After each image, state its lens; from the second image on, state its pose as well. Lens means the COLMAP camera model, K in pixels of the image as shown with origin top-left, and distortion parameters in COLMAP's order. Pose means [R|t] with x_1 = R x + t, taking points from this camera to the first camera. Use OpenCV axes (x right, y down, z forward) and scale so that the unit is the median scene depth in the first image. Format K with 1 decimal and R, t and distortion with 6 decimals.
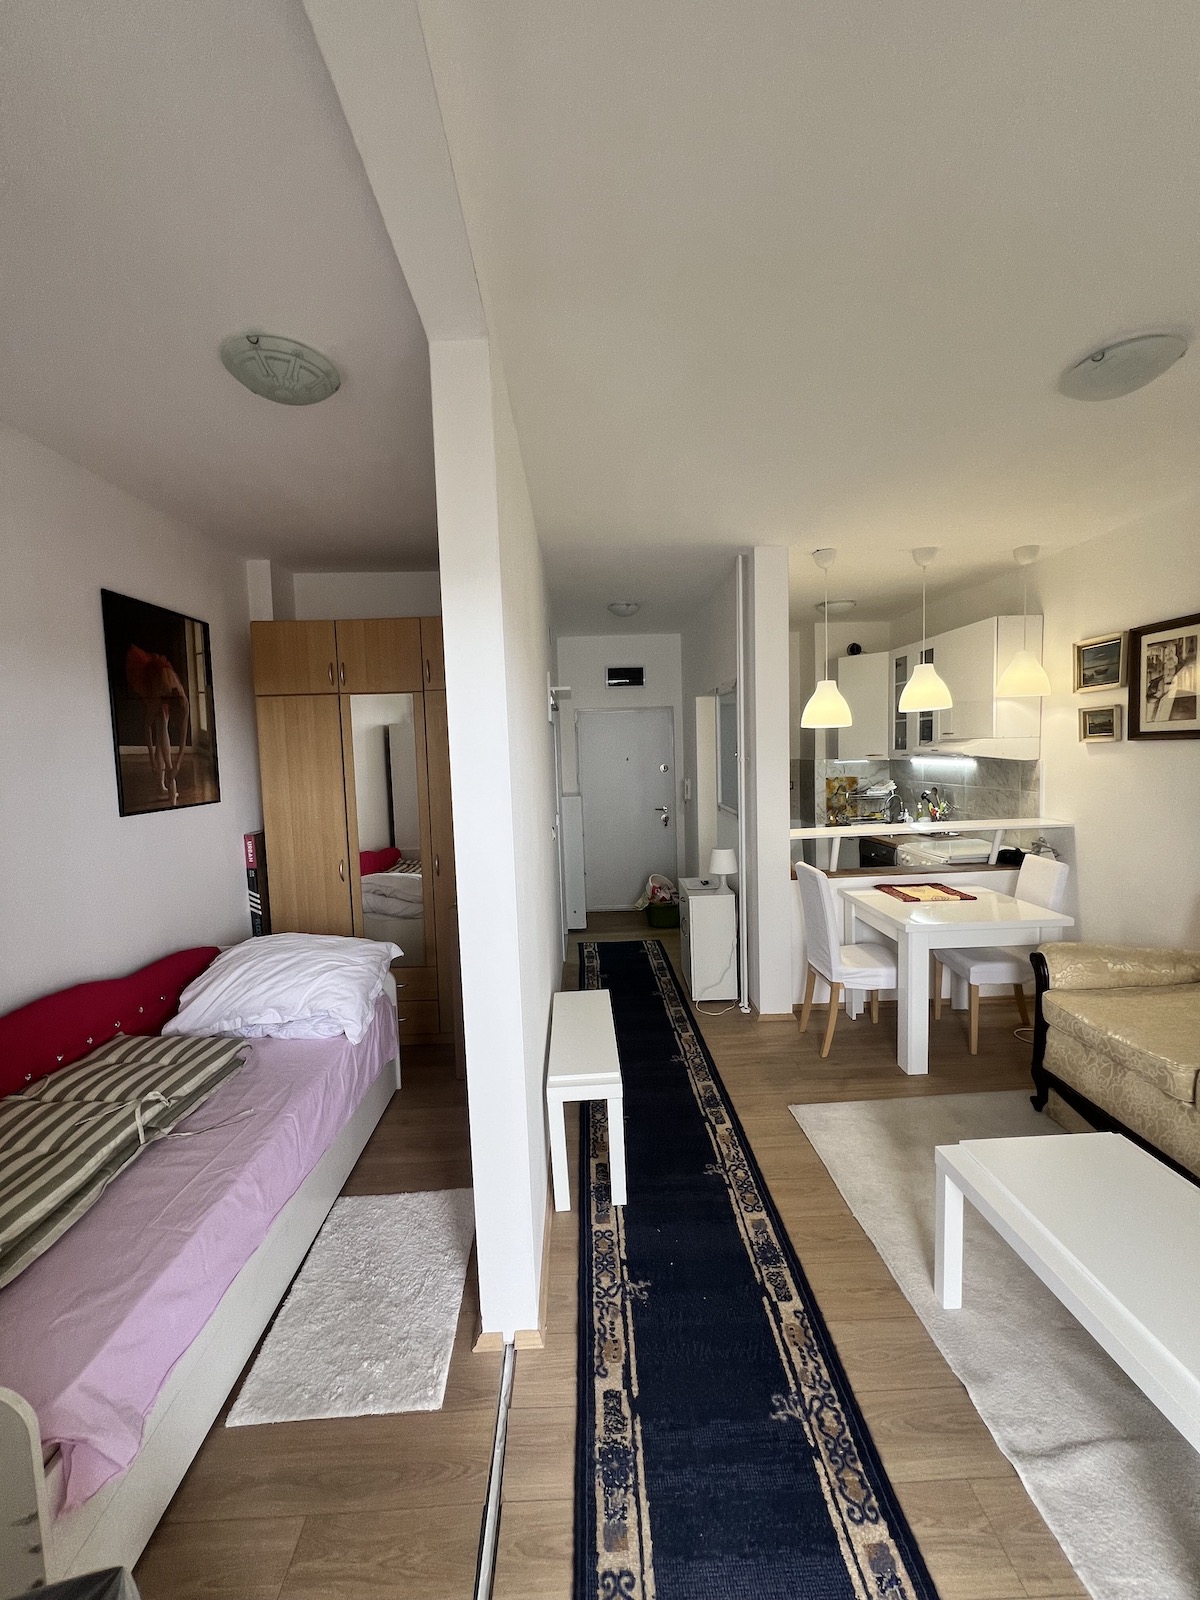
lens RADIAL K [[637.9, 0, 598.1], [0, 637.9, 802.0], [0, 0, 1]] dist [-0.000944, -0.000343]
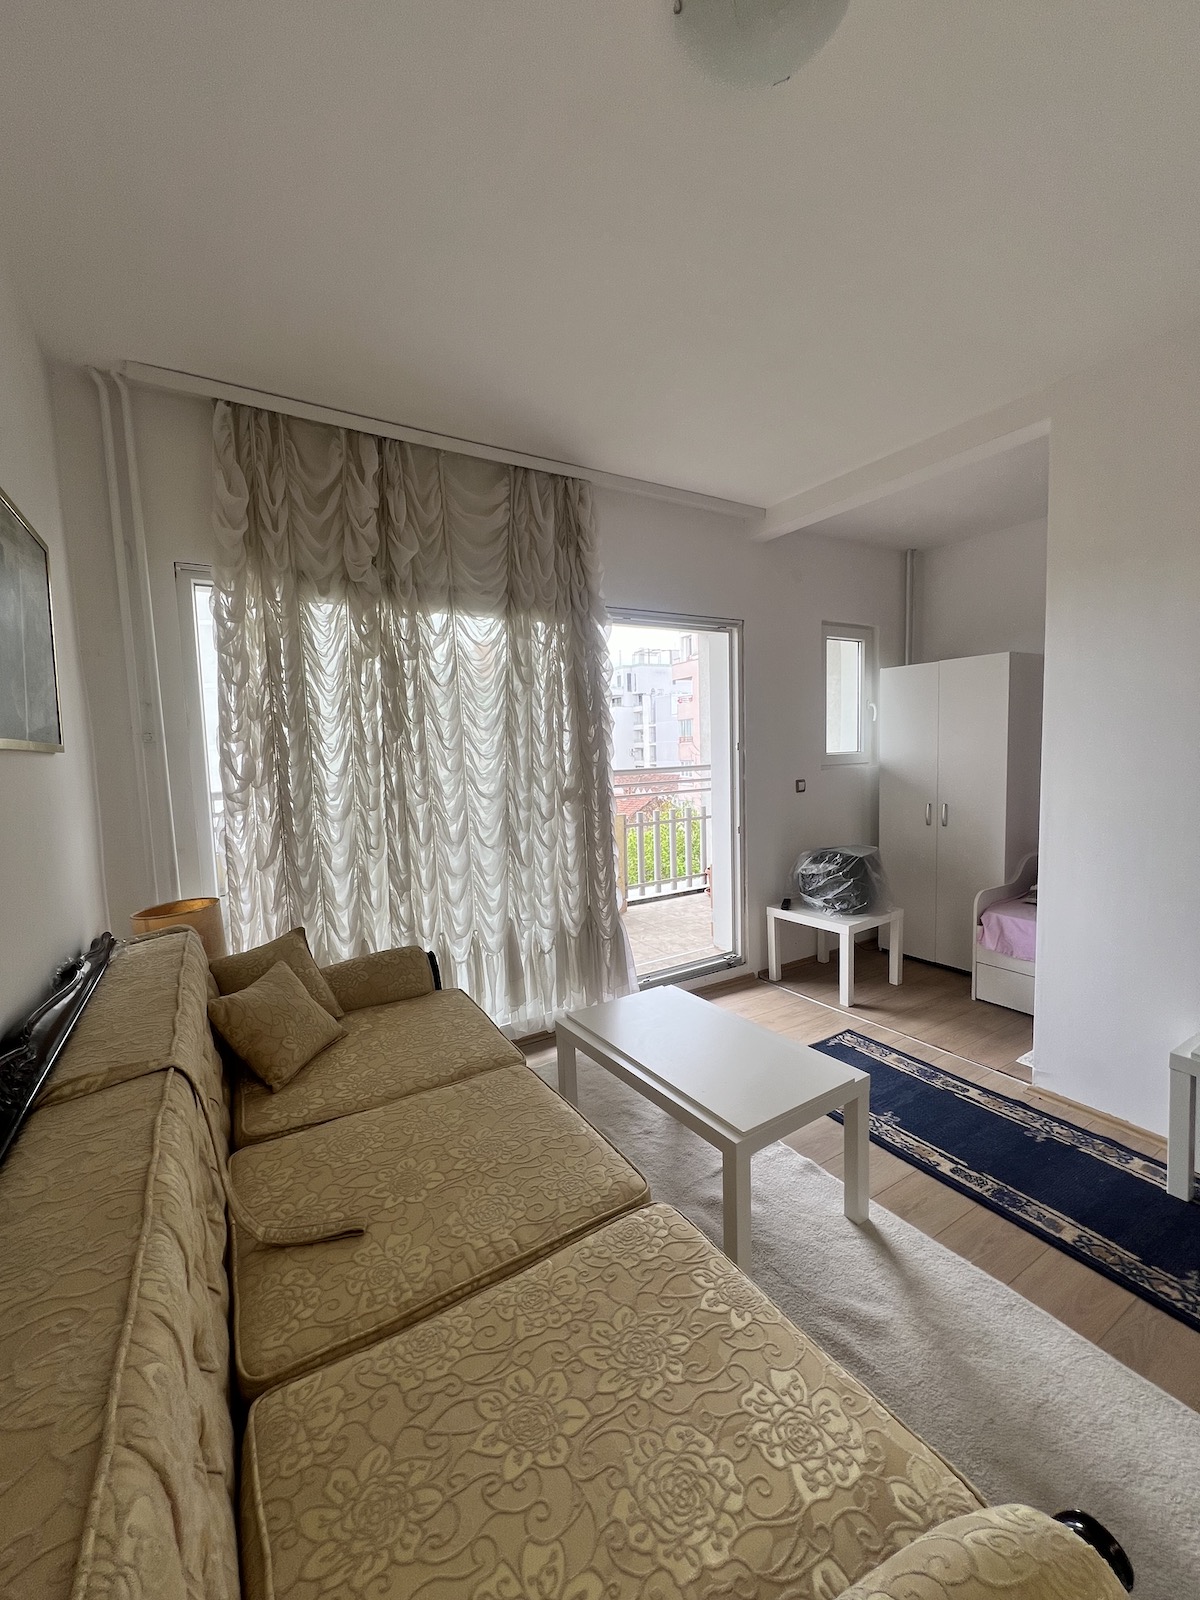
lens RADIAL K [[637.9, 0, 594.2], [0, 637.9, 801.2], [0, 0, 1]] dist [-0.000944, -0.000343]
pose [[-0.865088, 0.101520, -0.491240, 0.882468], [0.017729, 0.984882, 0.172314, -0.054275], [0.501307, 0.140357, -0.853810, 1.019714]]
